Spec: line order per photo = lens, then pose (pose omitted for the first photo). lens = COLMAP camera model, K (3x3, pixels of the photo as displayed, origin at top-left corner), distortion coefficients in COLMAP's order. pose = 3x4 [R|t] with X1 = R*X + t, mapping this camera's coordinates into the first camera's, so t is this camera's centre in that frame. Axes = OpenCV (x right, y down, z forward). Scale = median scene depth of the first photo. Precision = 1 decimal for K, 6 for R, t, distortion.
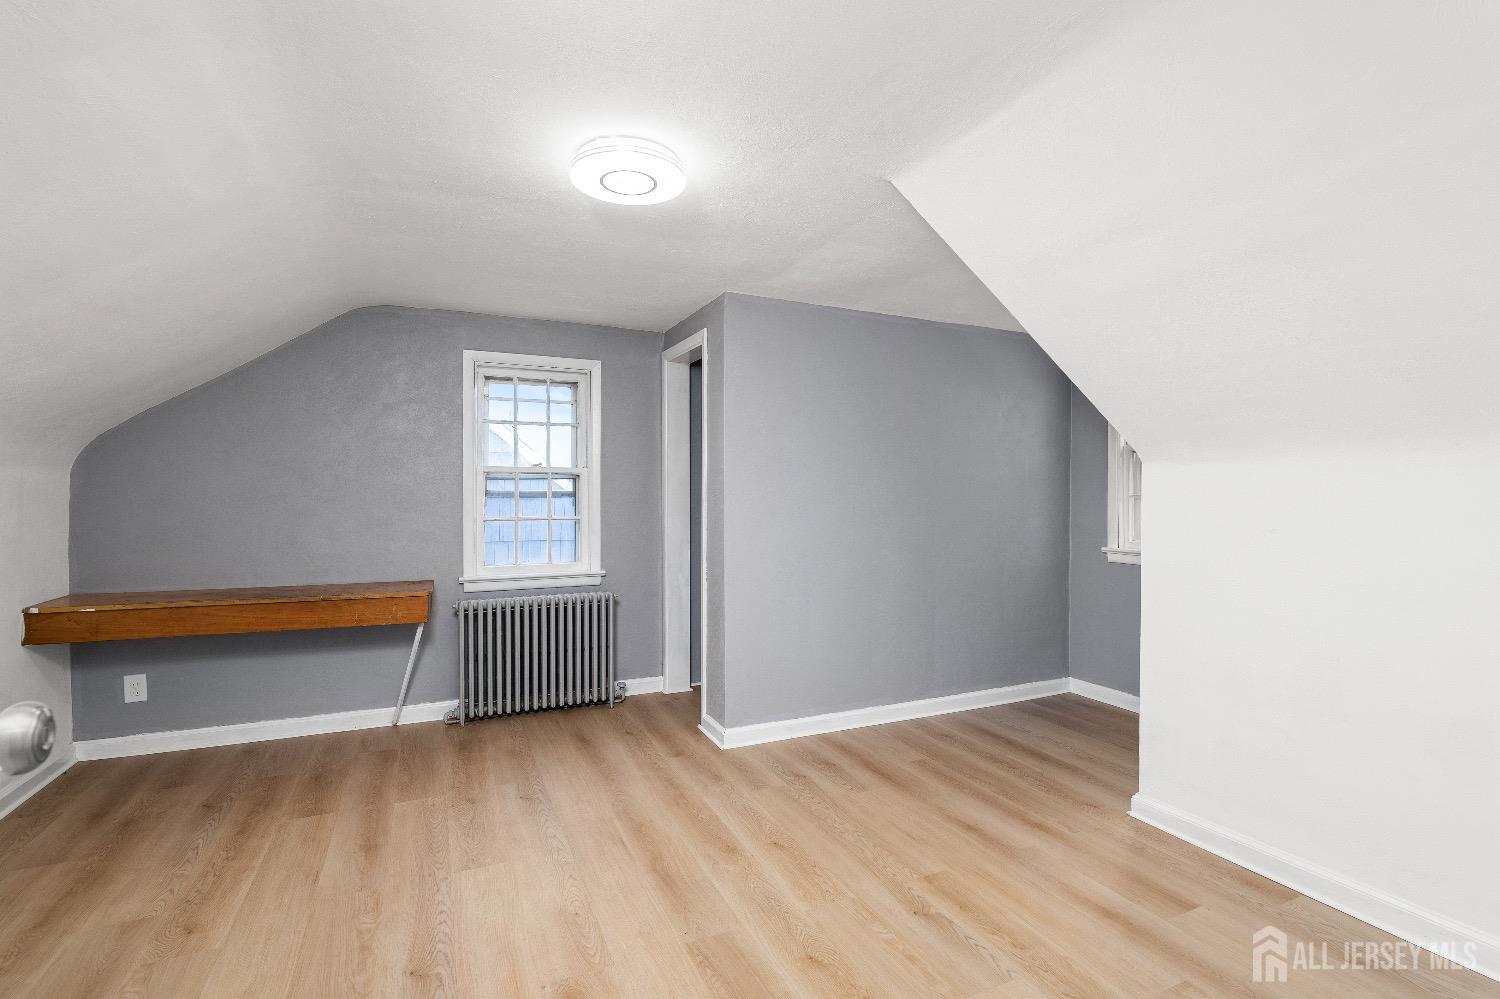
lens RADIAL K [[691.6, 0, 759.0], [0, 691.6, 498.6], [0, 0, 1]] dist [-0.000070, 0.001074]
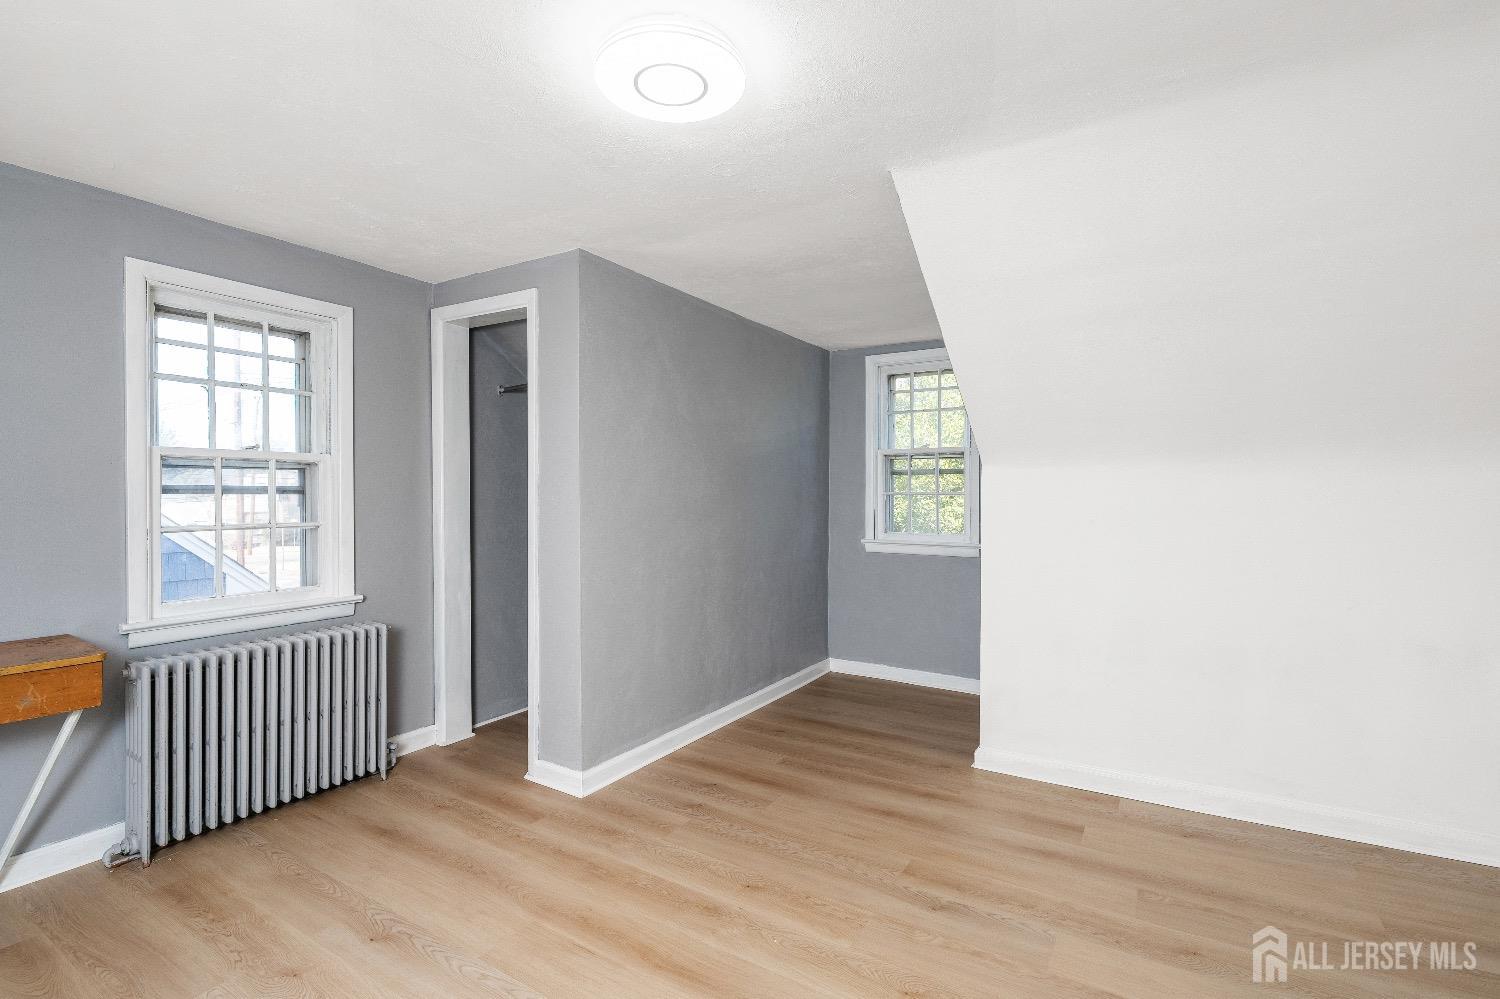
lens RADIAL K [[691.6, 0, 739.7], [0, 691.6, 495.1], [0, 0, 1]] dist [-0.000070, 0.001074]
pose [[0.827318, 0.000724, 0.561734, -0.357692], [-0.004090, 0.999980, 0.004736, -0.008441], [-0.561719, -0.006216, 0.827304, 0.197804]]
